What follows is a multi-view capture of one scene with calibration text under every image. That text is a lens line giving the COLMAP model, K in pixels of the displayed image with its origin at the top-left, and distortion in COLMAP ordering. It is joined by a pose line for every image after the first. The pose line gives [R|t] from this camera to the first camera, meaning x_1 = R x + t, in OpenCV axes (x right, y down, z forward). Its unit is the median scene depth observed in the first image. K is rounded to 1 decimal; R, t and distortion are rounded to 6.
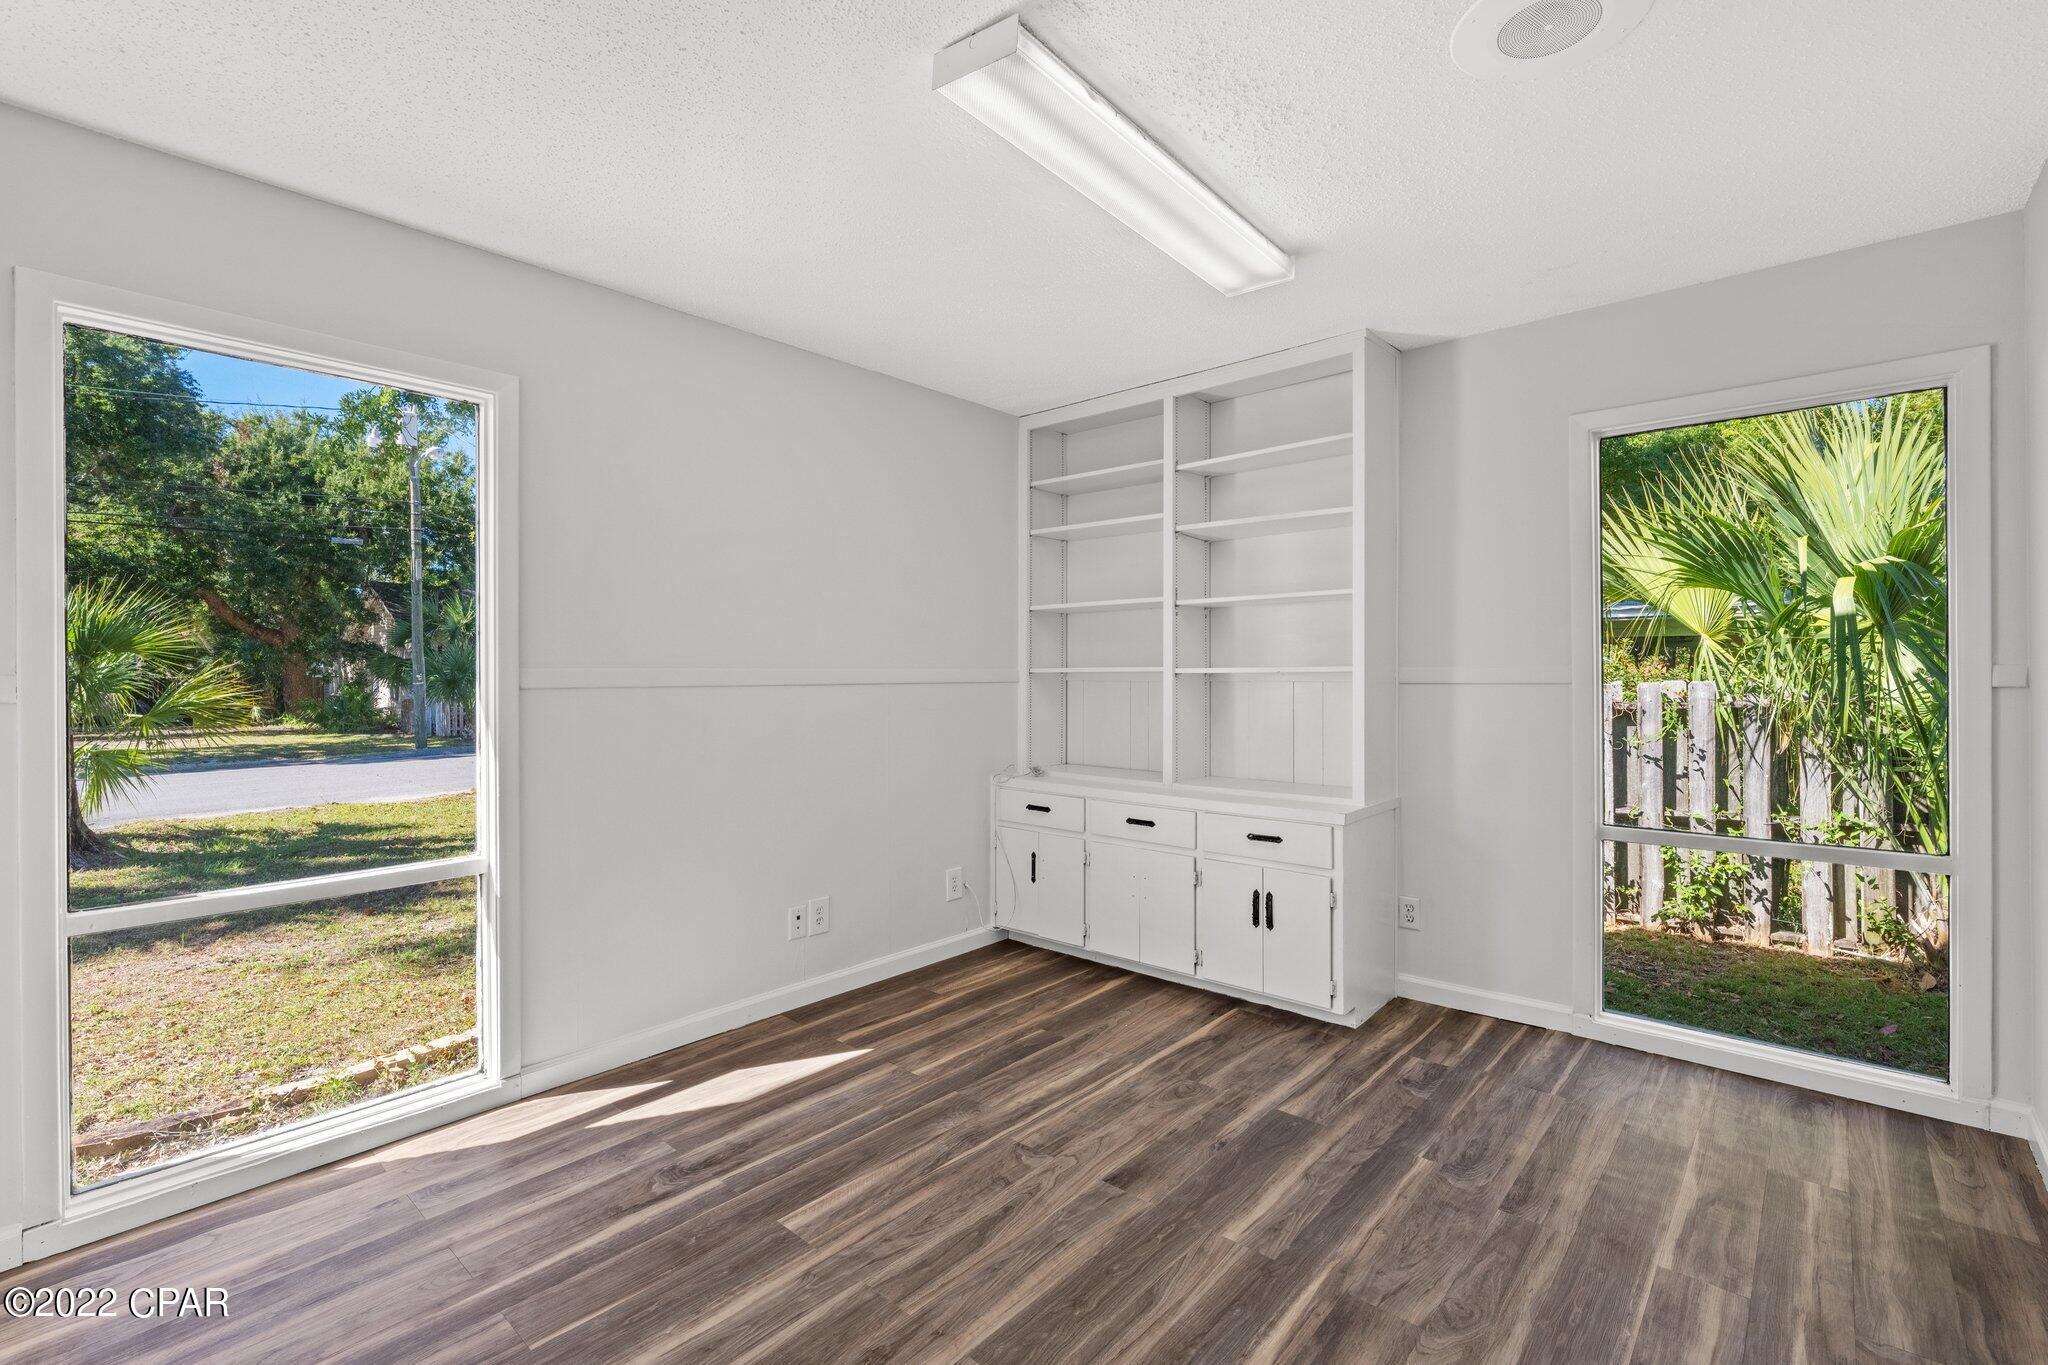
lens RADIAL K [[891.8, 0, 1022.9], [0, 891.8, 674.9], [0, 0, 1]] dist [0.004592, 0.000305]
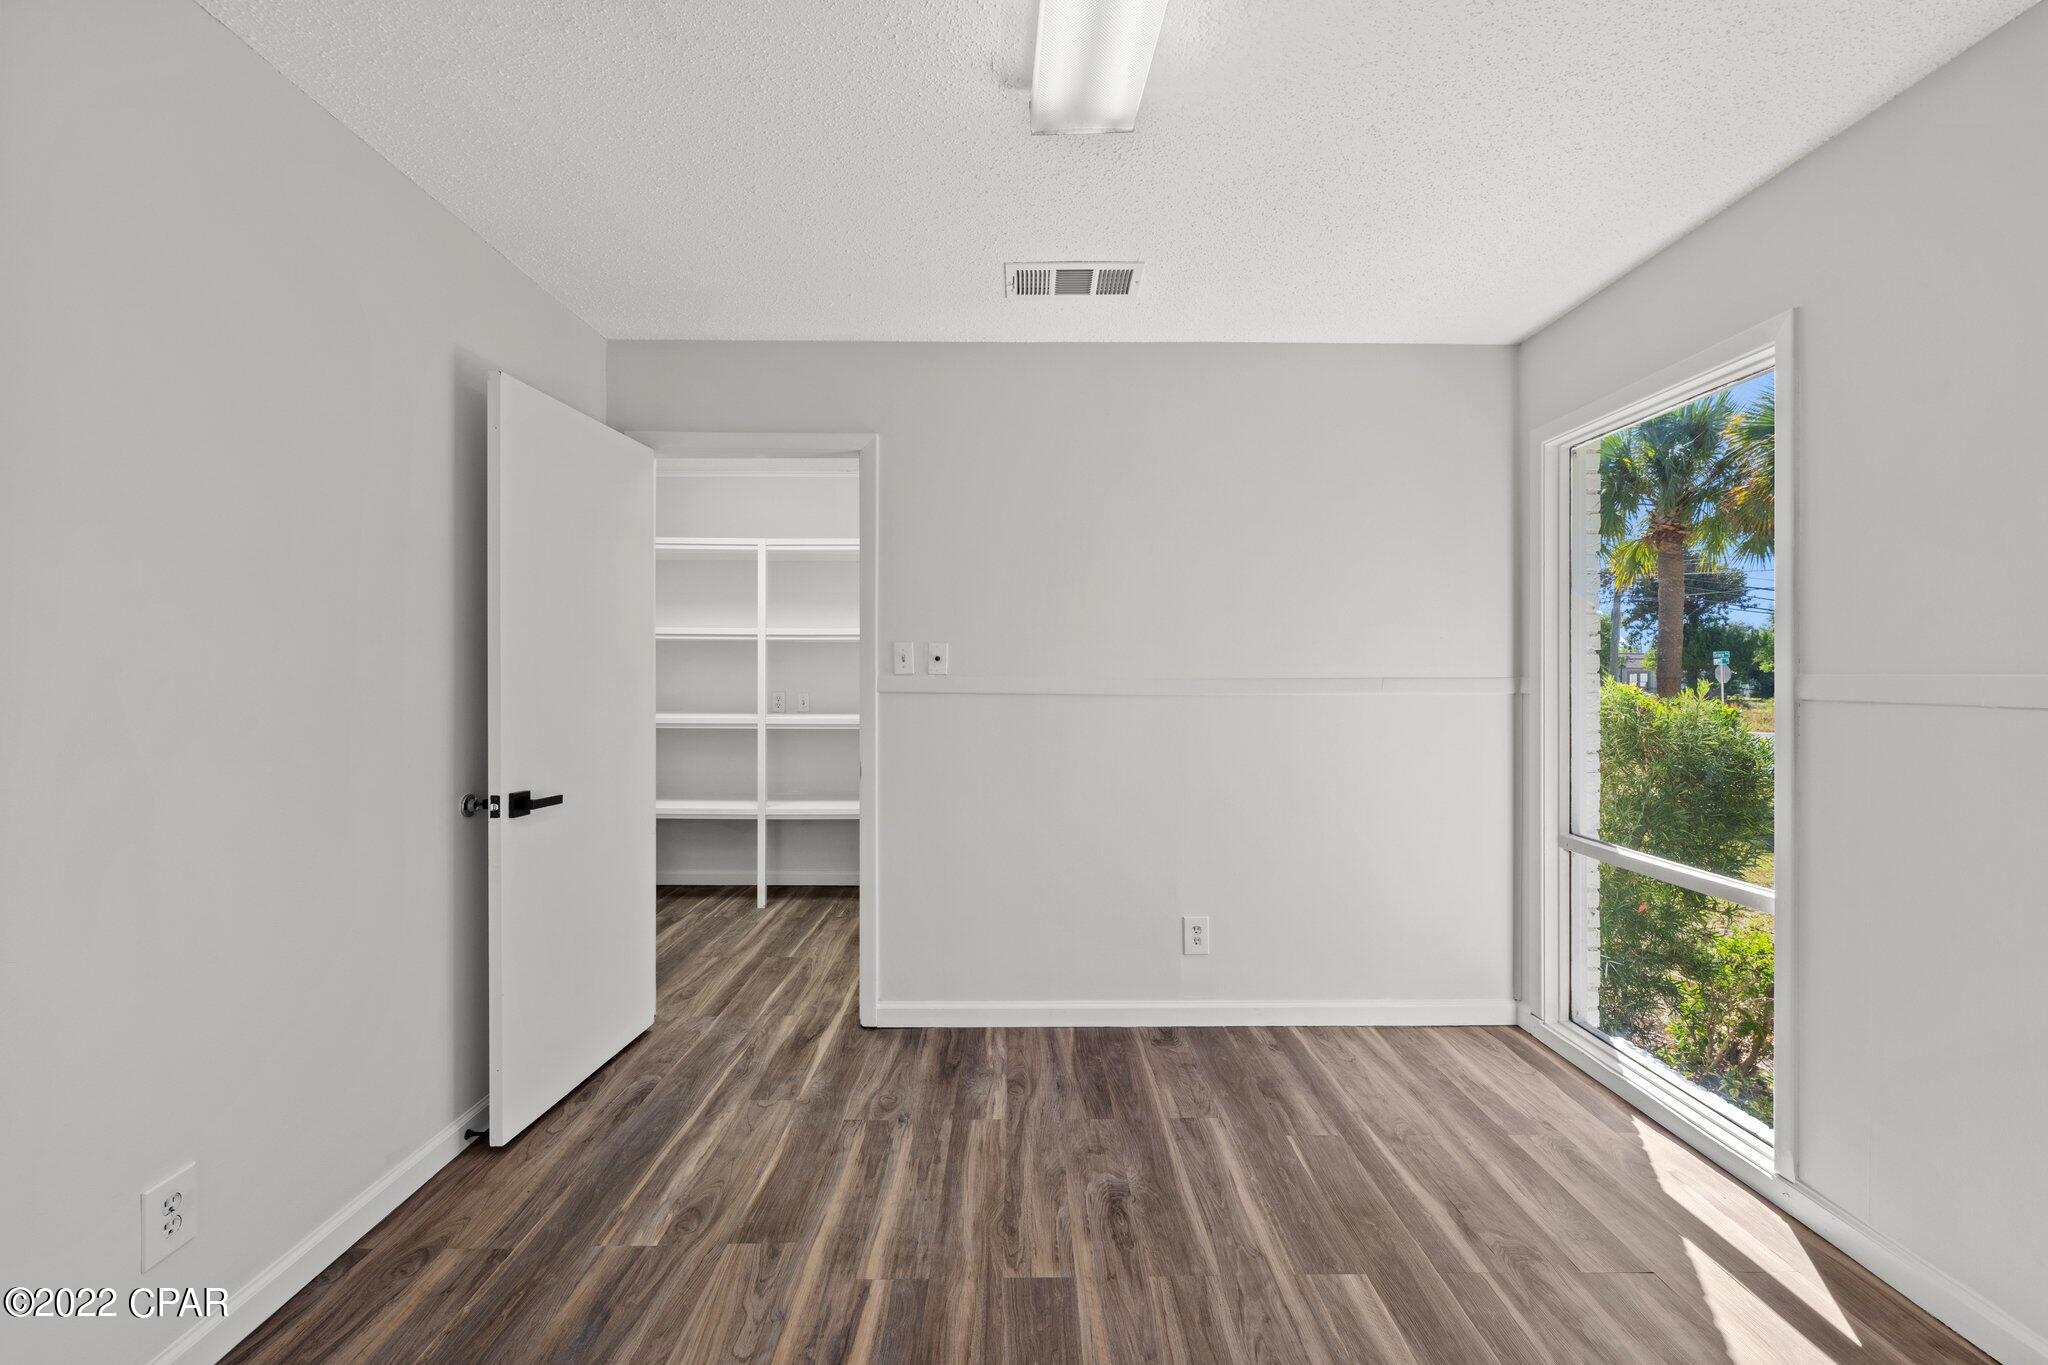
lens RADIAL K [[861.2, 0, 1024.0], [0, 861.2, 672.8], [0, 0, 1]] dist [-0.000675, 0.000362]
pose [[-0.743460, 0.003206, -0.668772, 0.562290], [-0.002831, 0.999964, 0.007942, -0.009949], [0.668774, 0.007798, -0.743425, 1.394531]]
